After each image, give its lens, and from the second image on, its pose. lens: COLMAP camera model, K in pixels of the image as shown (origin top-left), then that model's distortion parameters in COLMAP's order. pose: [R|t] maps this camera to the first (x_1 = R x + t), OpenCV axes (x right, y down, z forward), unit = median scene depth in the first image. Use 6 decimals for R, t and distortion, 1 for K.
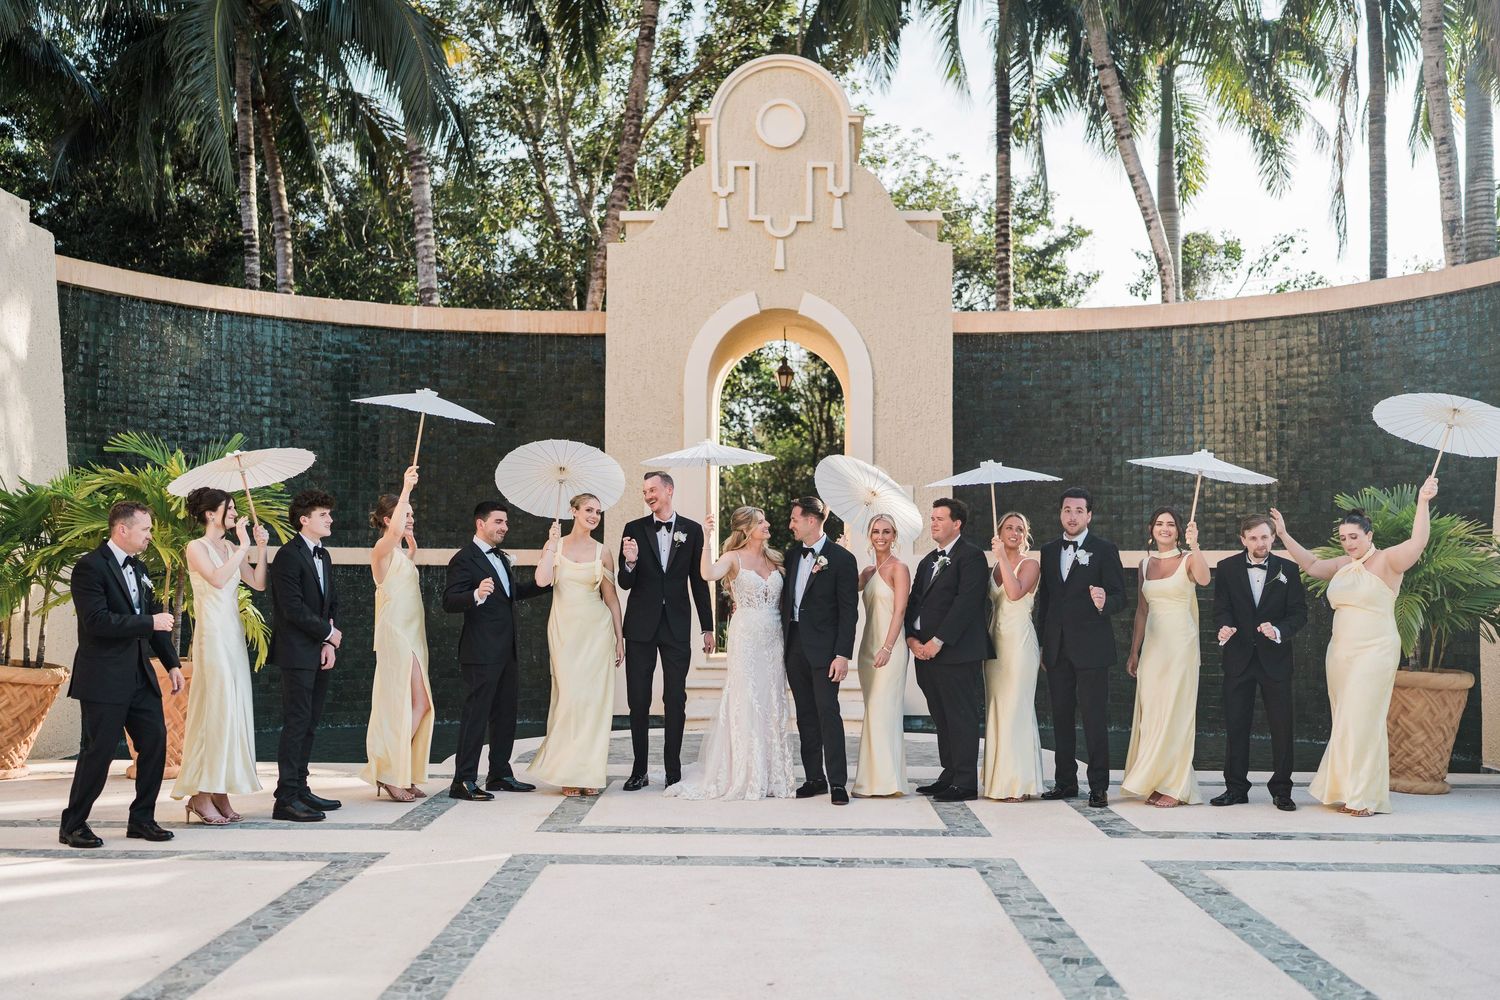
lens RADIAL K [[1431.1, 0, 750.0], [0, 1431.1, 500.0], [0, 0, 1]] dist [0.013043, 0.010807]
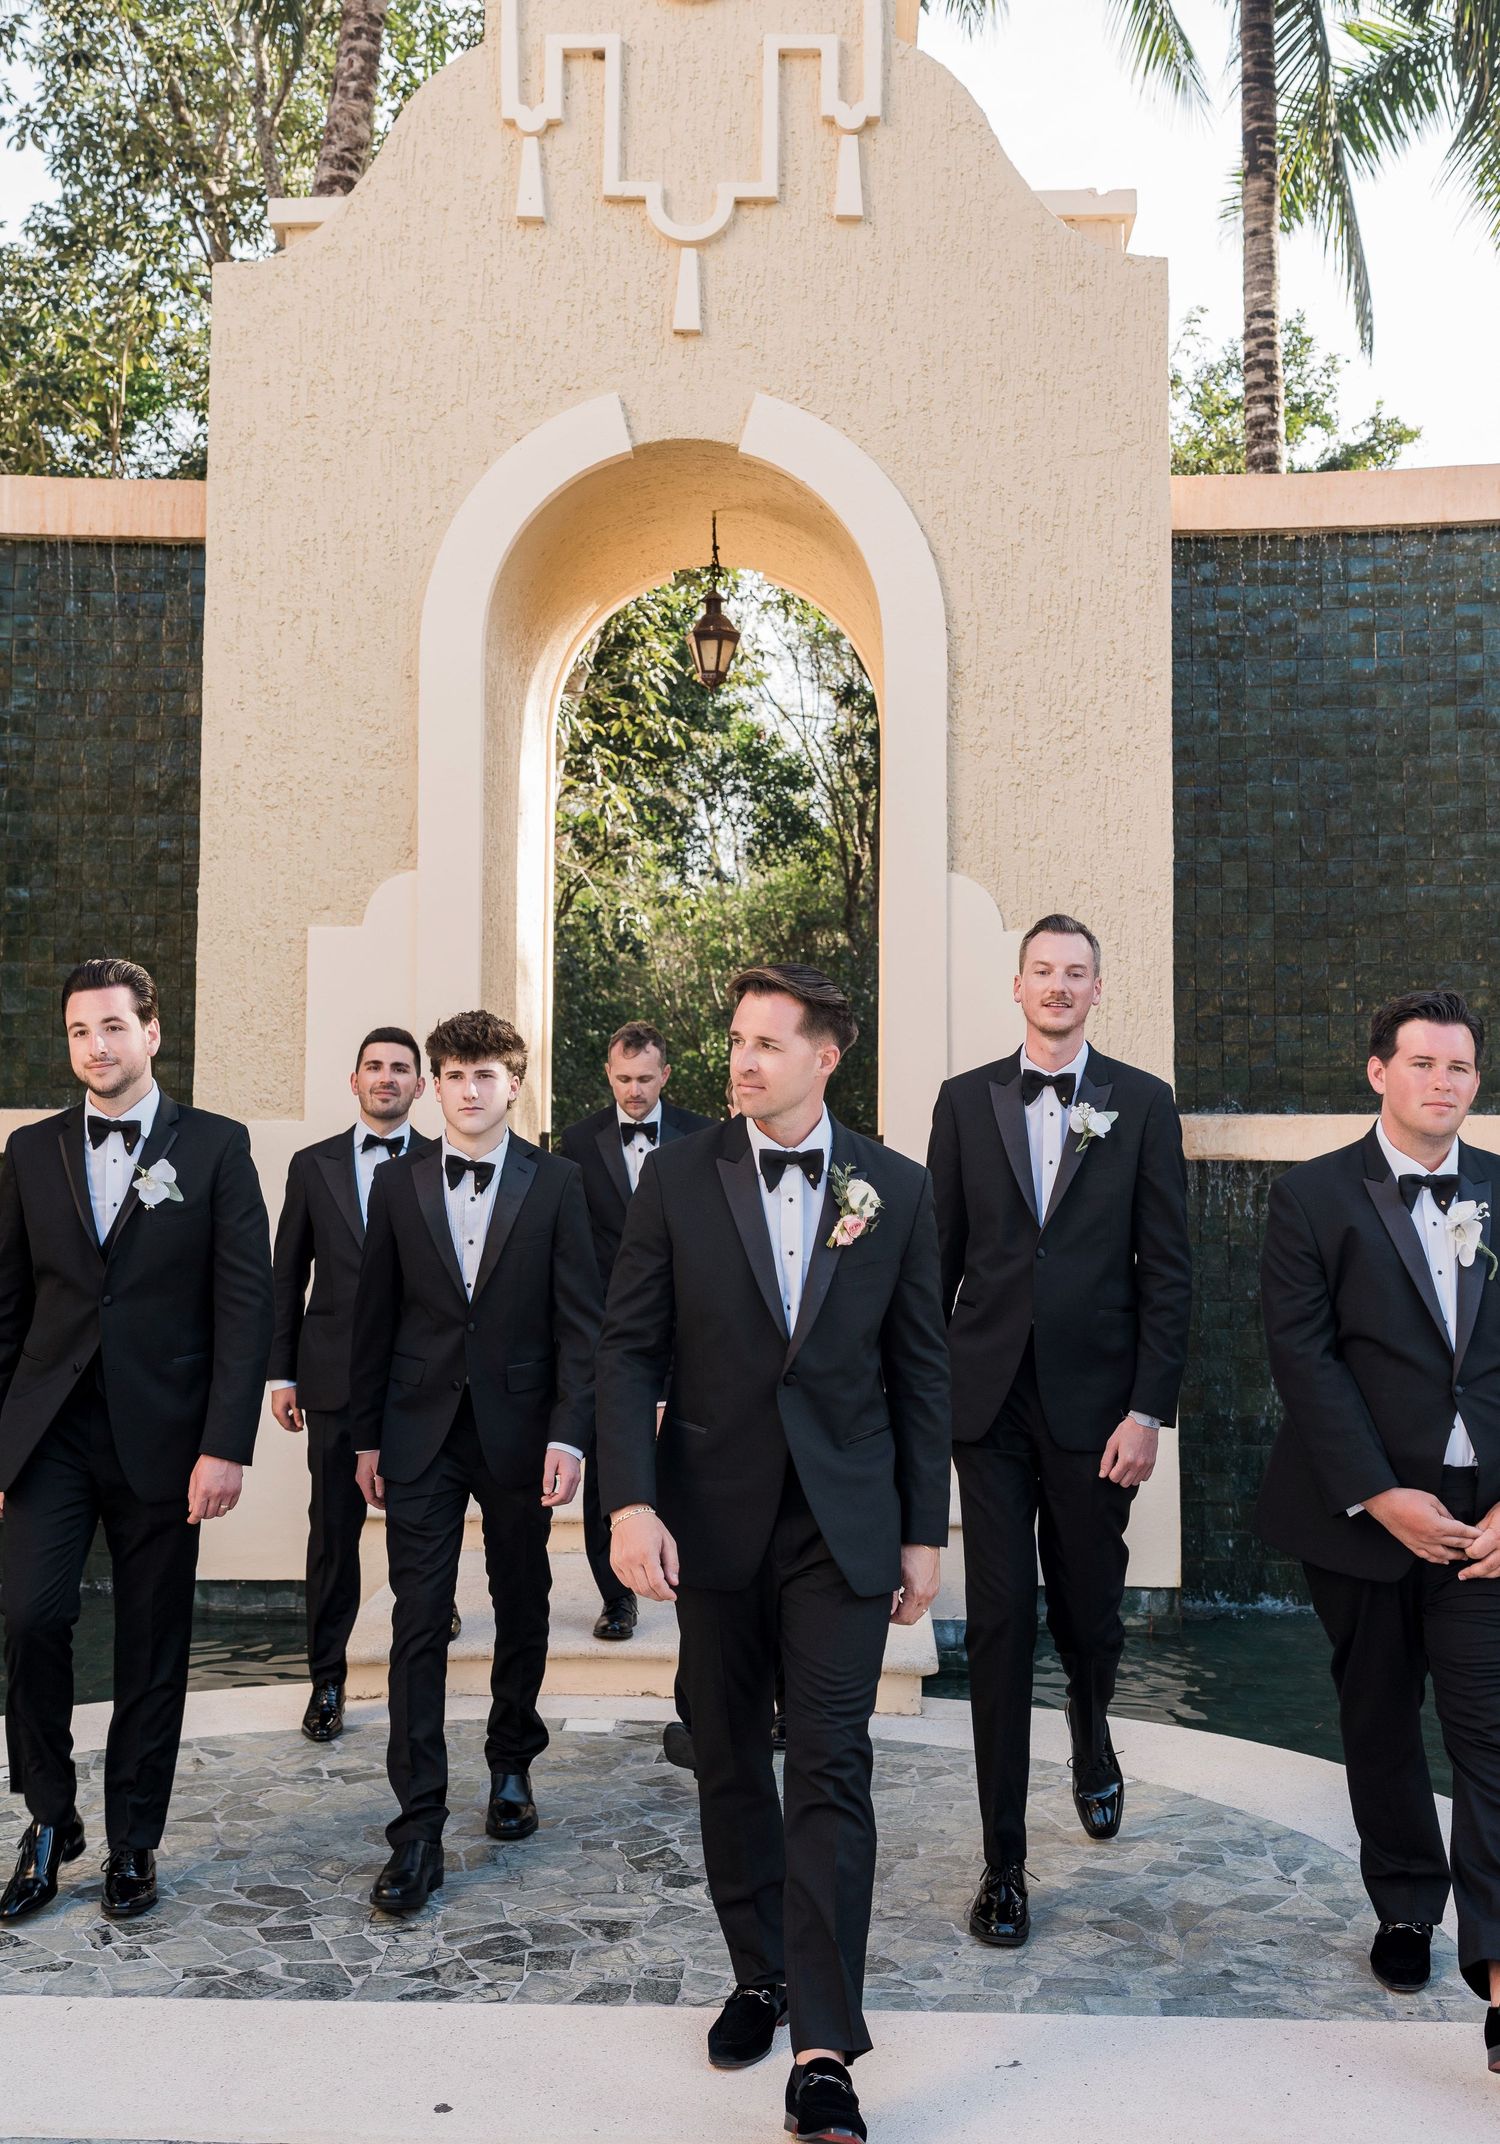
lens RADIAL K [[2407.7, 0, 705.8], [0, 2407.7, 966.1], [0, 0, 1]] dist [0.003626, -0.014443]
pose [[0.999709, 0.000224, -0.024107, 0.037744], [-0.000589, 0.999885, -0.015124, 0.007076], [0.024101, 0.015134, 0.999595, 0.376668]]
